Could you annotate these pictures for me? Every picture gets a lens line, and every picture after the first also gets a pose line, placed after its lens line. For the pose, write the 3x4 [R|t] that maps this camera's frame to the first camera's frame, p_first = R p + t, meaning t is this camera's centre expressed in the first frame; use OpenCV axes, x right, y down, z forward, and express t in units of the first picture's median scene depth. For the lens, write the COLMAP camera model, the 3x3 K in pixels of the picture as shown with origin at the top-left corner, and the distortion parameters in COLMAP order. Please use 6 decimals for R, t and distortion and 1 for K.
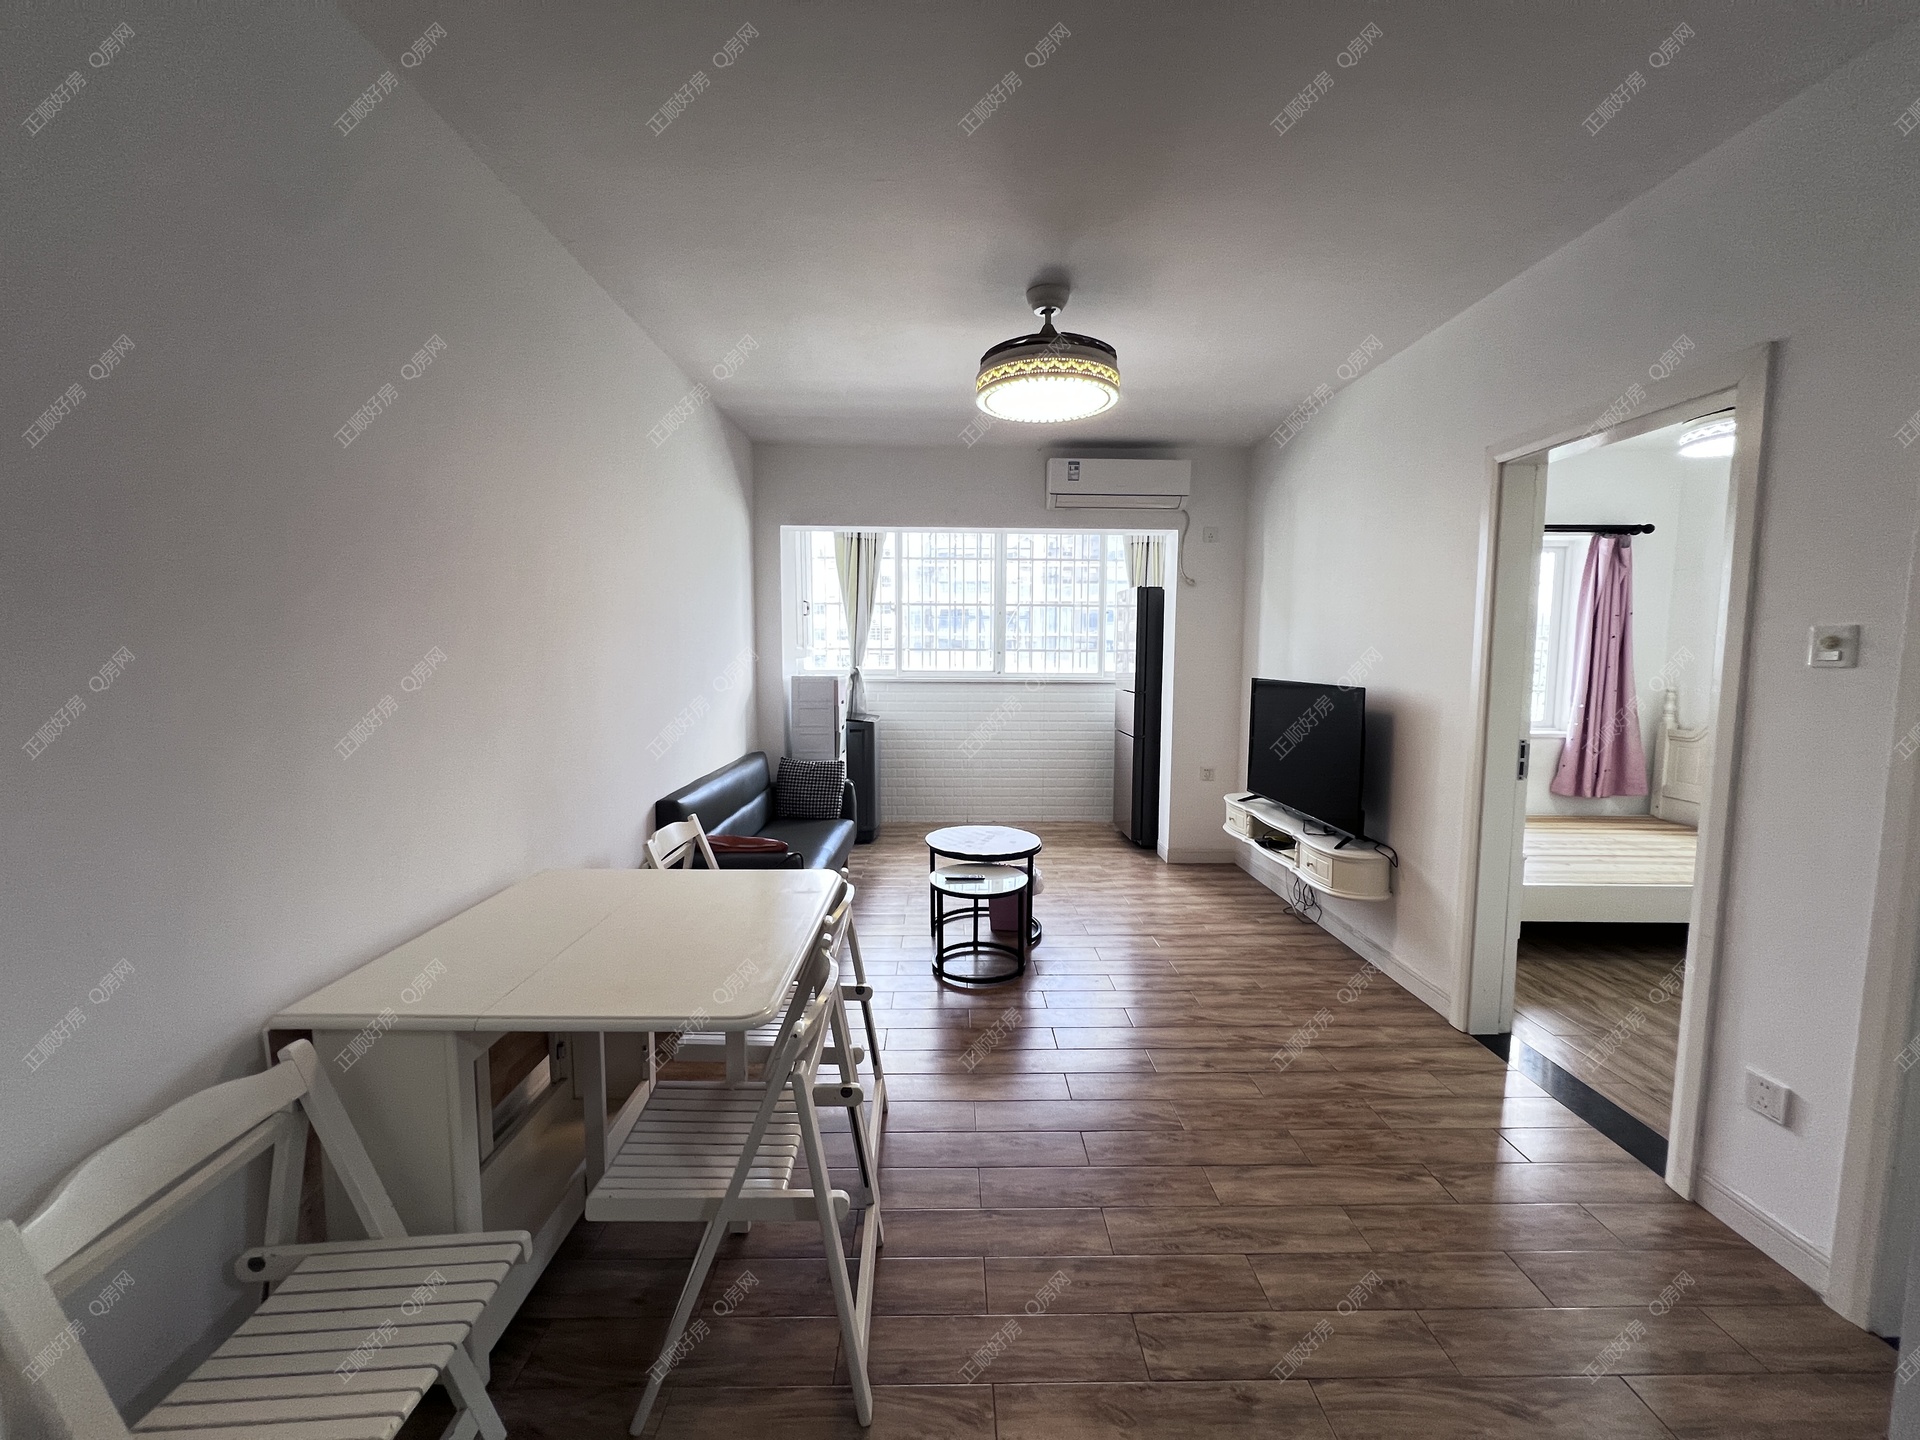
lens RADIAL K [[771.5, 0, 962.5], [0, 771.5, 718.1], [0, 0, 1]] dist [-0.000102, -0.000069]
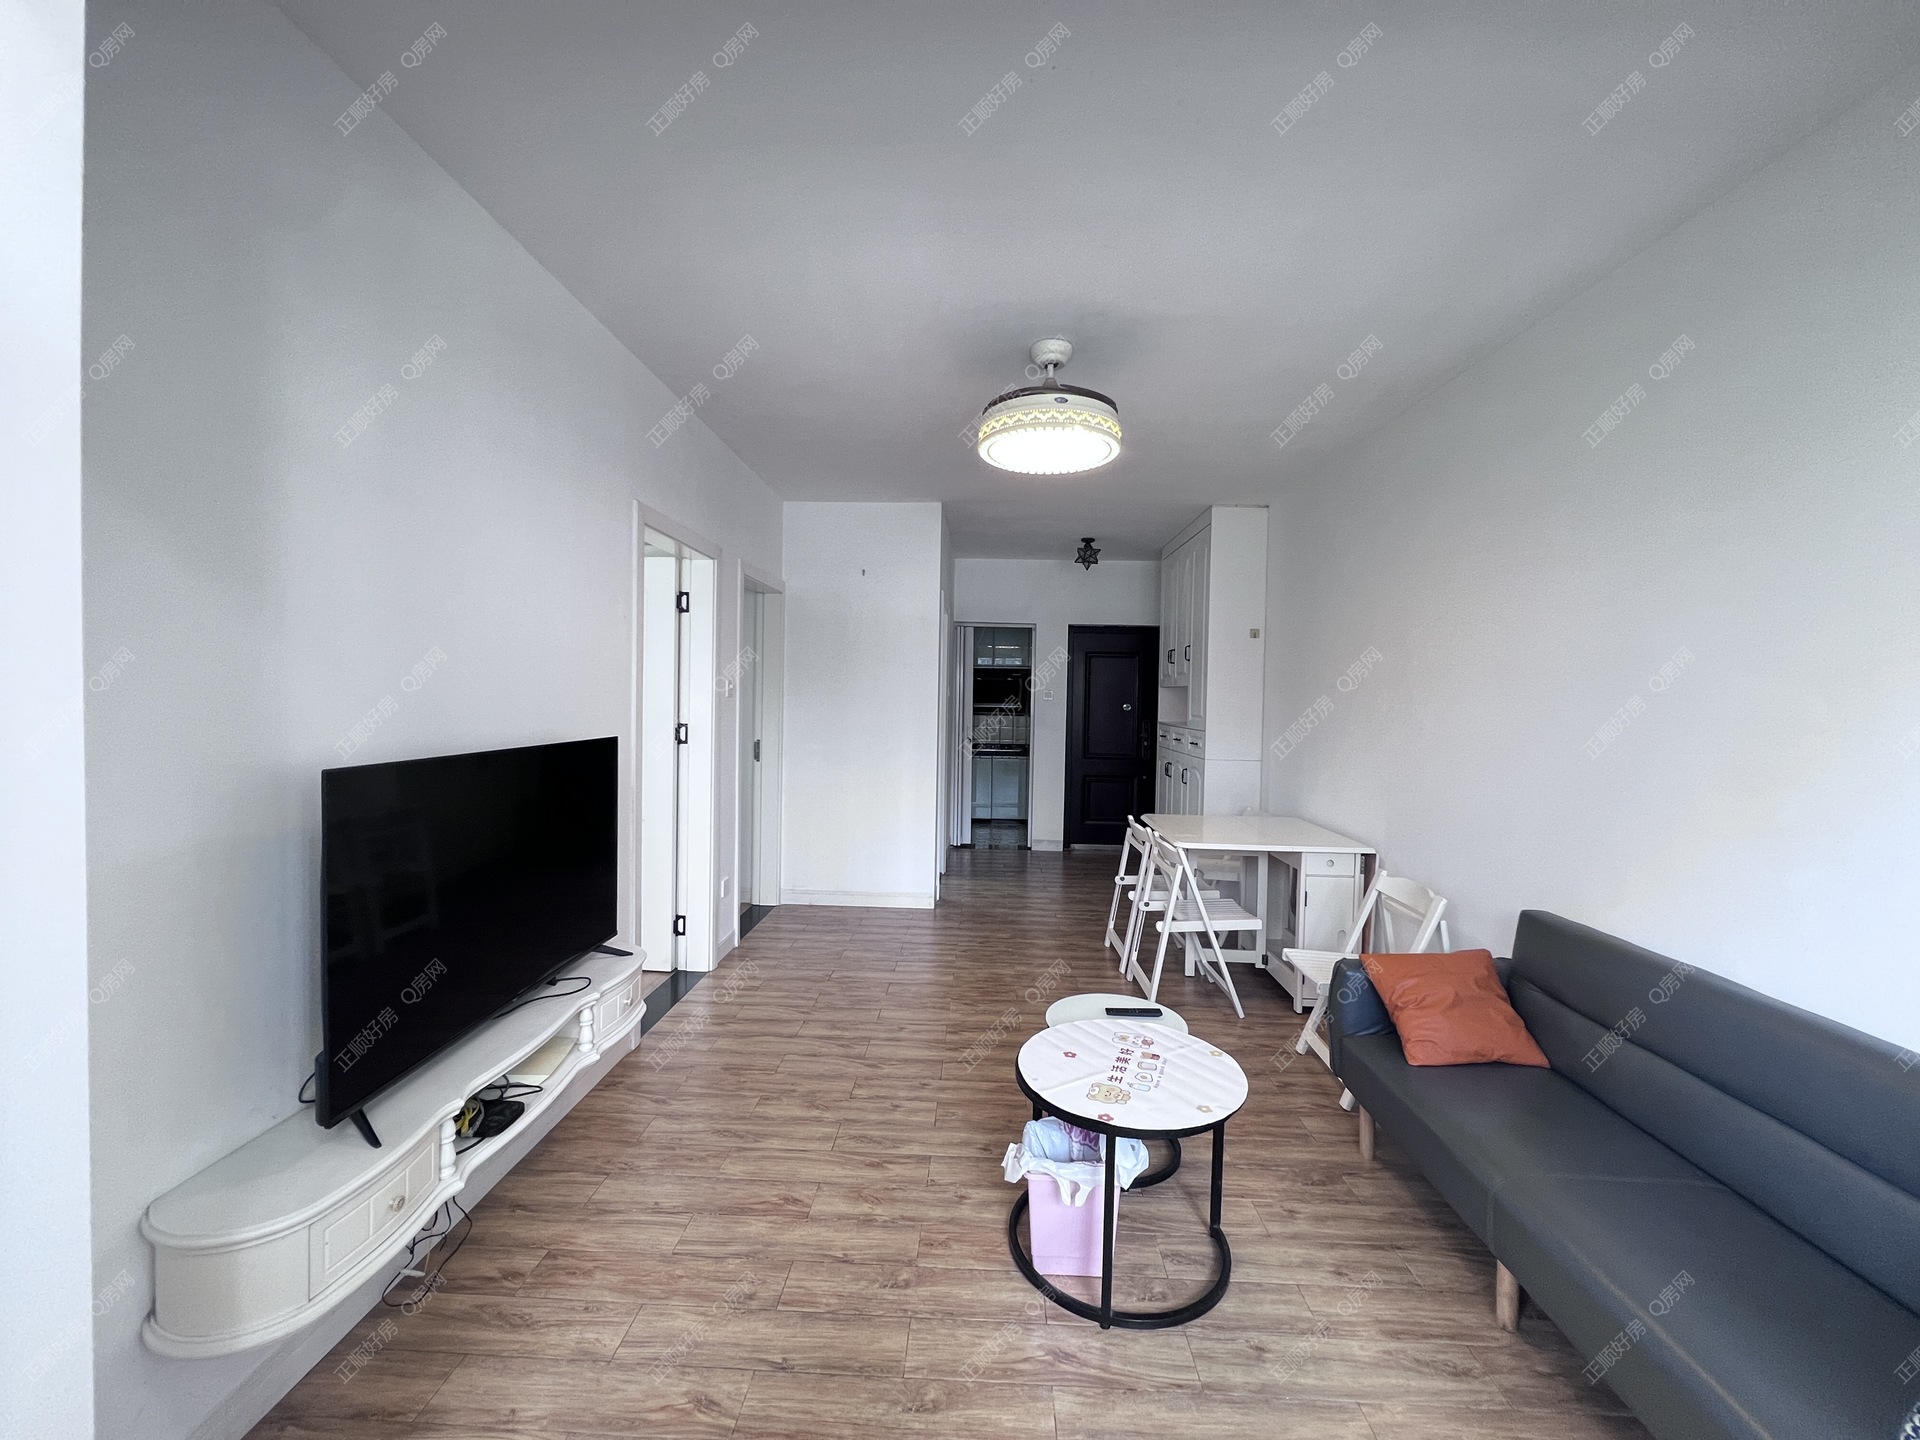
lens RADIAL K [[776.1, 0, 960.4], [0, 776.1, 717.3], [0, 0, 1]] dist [0.000771, 0.000030]
pose [[-0.998126, -0.020969, 0.057485, 0.124700], [-0.014011, 0.992810, 0.118879, -0.146758], [-0.059565, 0.117851, -0.991243, 1.649062]]
